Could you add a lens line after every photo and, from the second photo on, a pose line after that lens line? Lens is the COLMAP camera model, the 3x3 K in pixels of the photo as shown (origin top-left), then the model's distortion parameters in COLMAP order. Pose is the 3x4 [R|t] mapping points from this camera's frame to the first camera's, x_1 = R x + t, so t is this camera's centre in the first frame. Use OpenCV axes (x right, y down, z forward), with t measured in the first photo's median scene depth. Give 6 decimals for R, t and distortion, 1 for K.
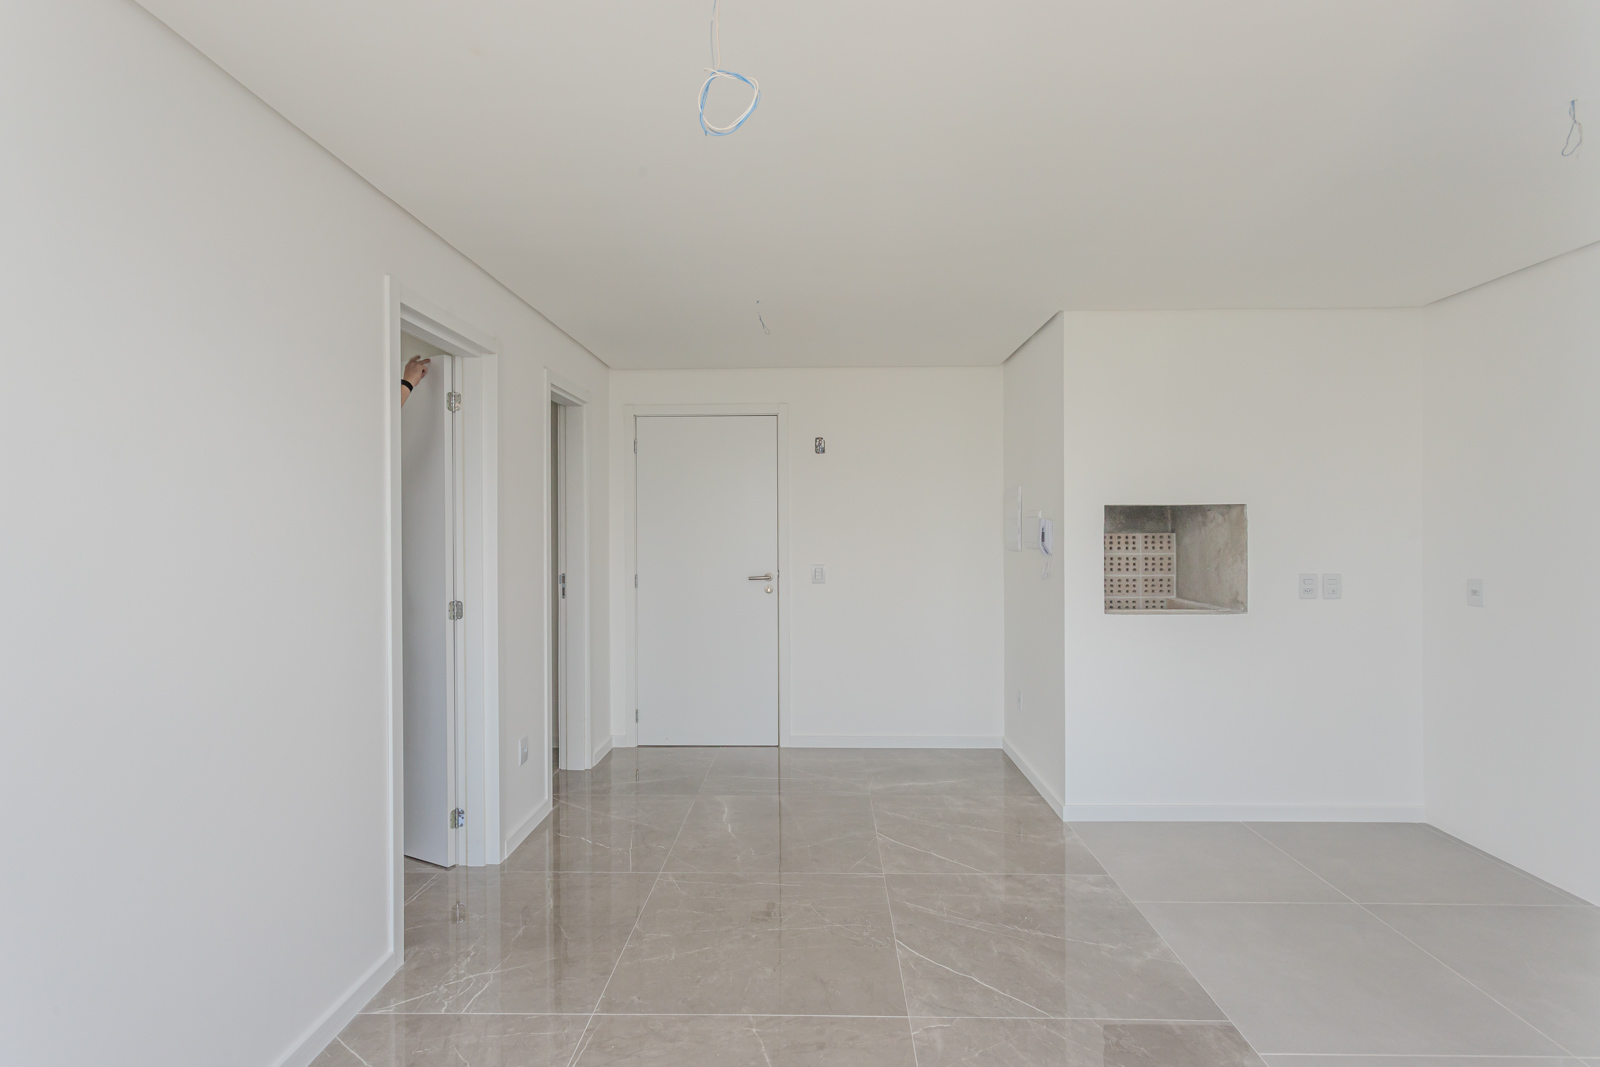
lens RADIAL K [[763.1, 0, 815.7], [0, 763.1, 529.5], [0, 0, 1]] dist [0.006700, 0.000435]
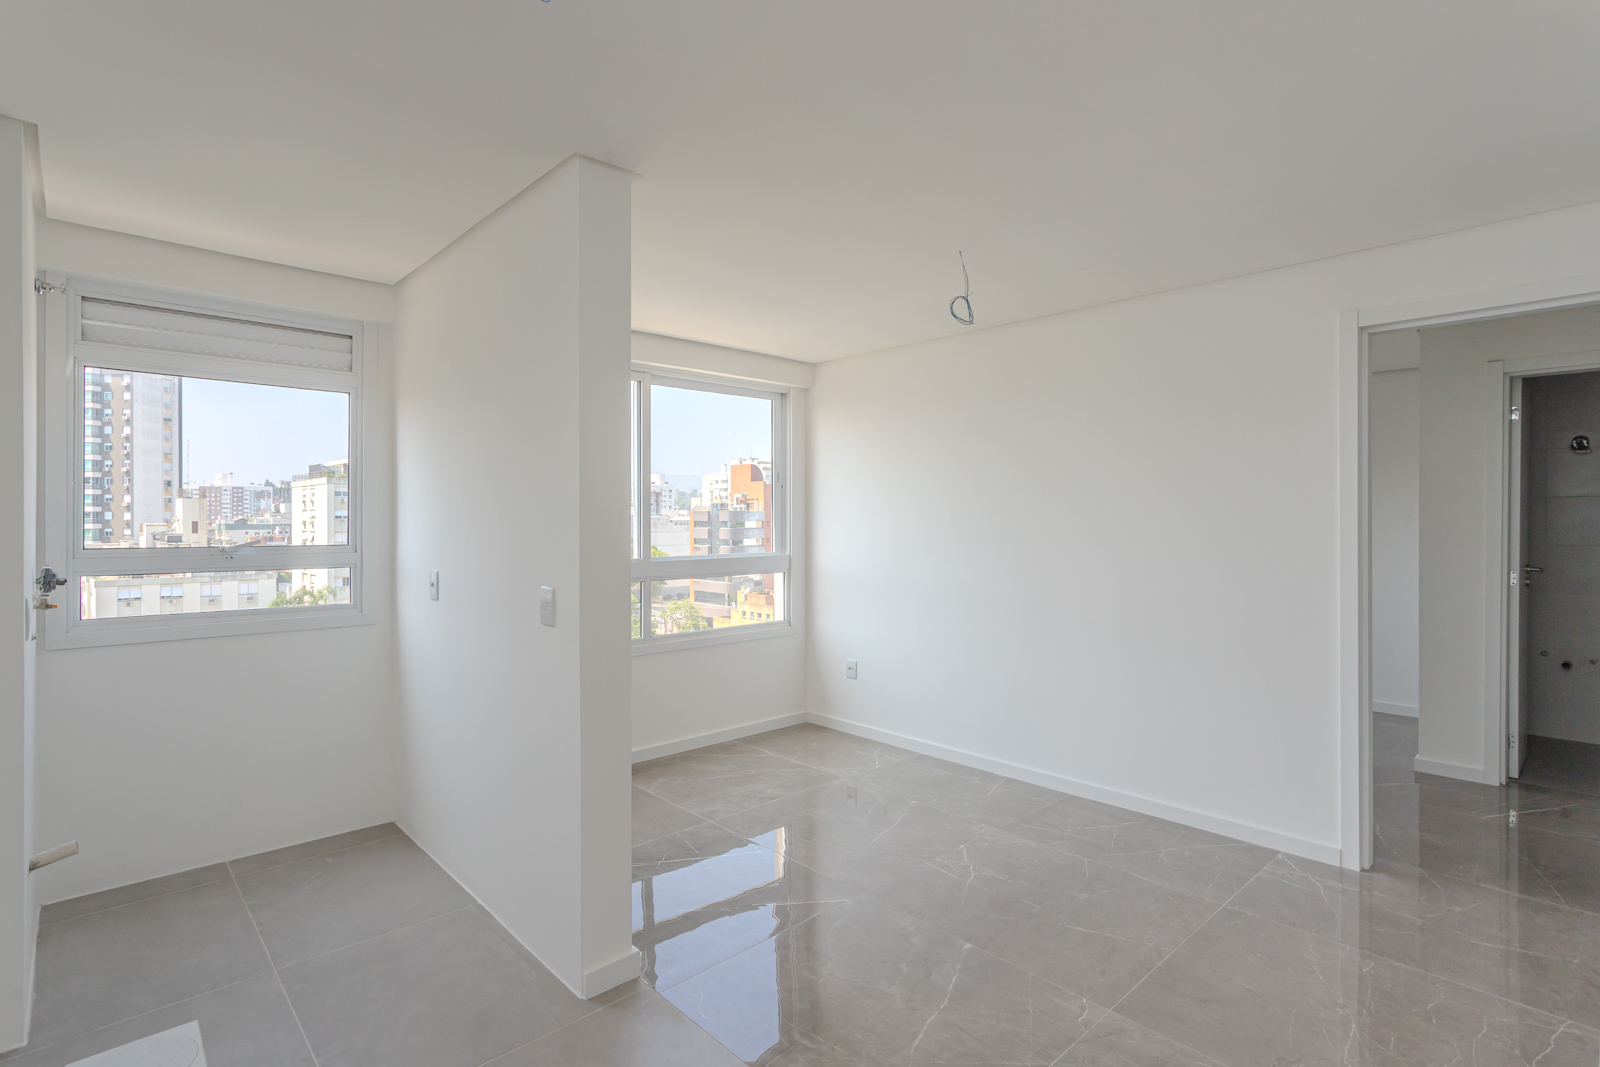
lens RADIAL K [[763.1, 0, 767.0], [0, 763.1, 534.3], [0, 0, 1]] dist [0.006700, 0.000435]
pose [[-0.739341, 0.013598, -0.673194, 0.624706], [-0.000687, 0.999780, 0.020950, -0.000151], [0.673331, 0.015952, -0.739169, 0.803220]]
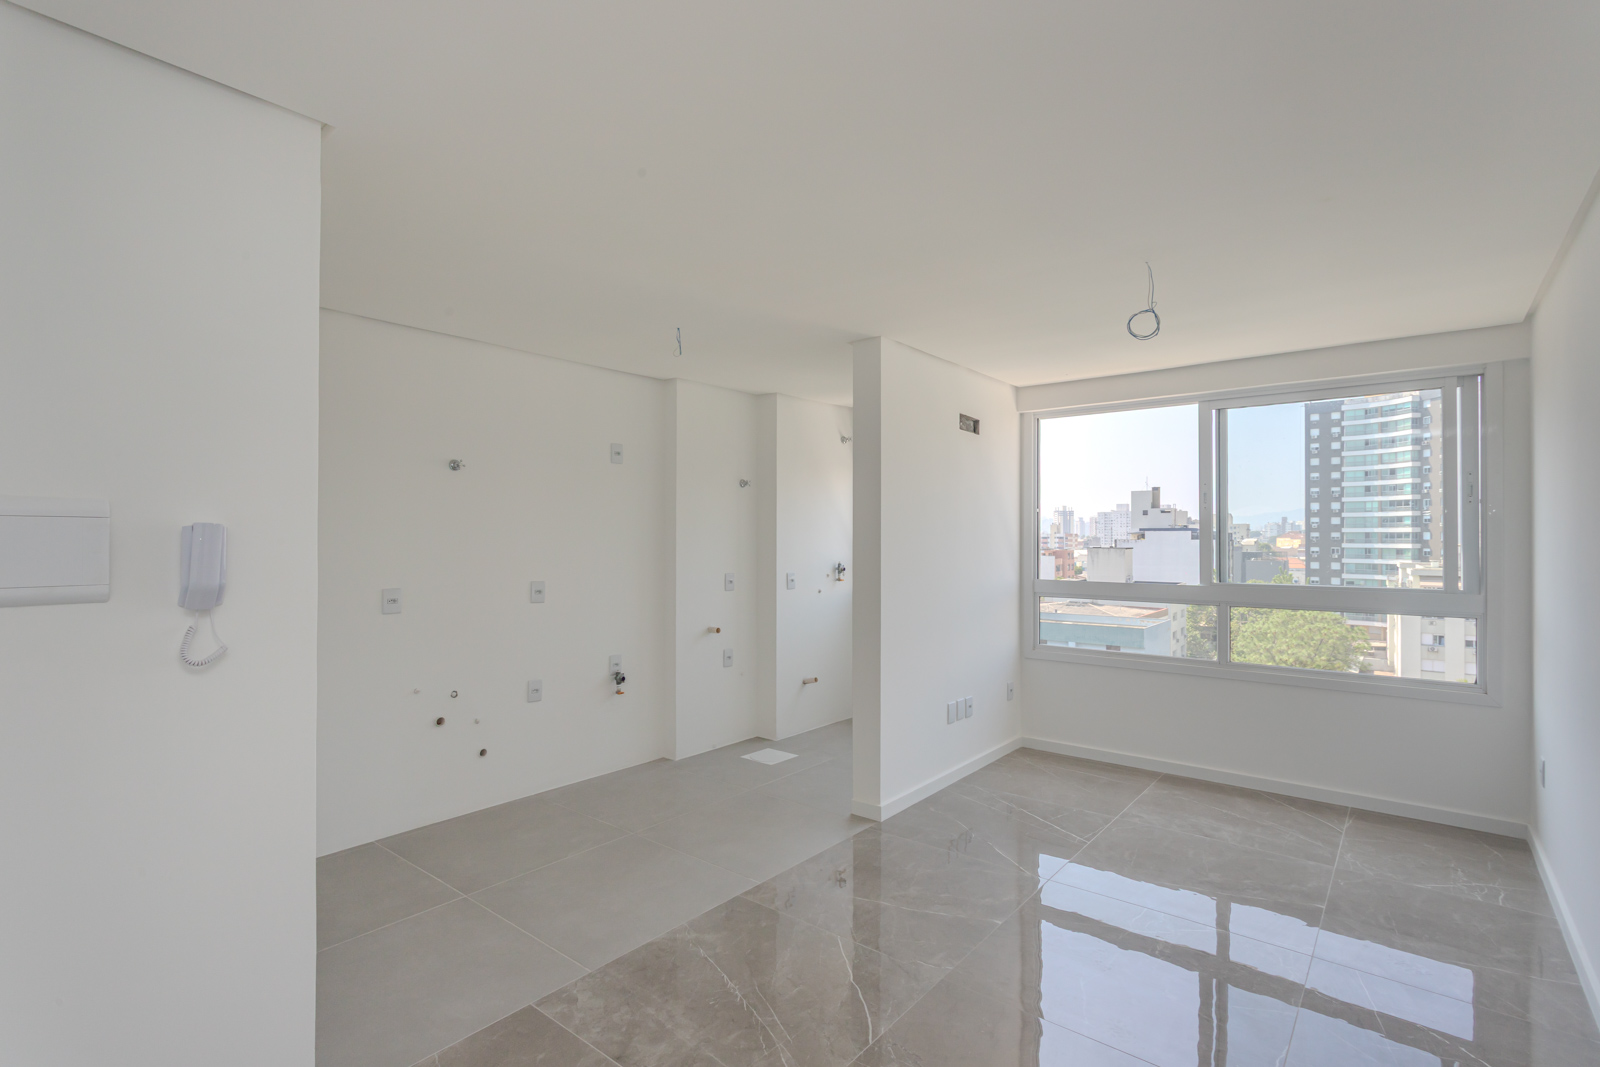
lens RADIAL K [[763.1, 0, 798.7], [0, 763.1, 531.6], [0, 0, 1]] dist [0.006700, 0.000435]
pose [[-0.779741, 0.006480, 0.626069, -0.238317], [0.000810, 0.999956, -0.009341, -0.005962], [-0.626102, -0.006777, -0.779712, 1.136320]]
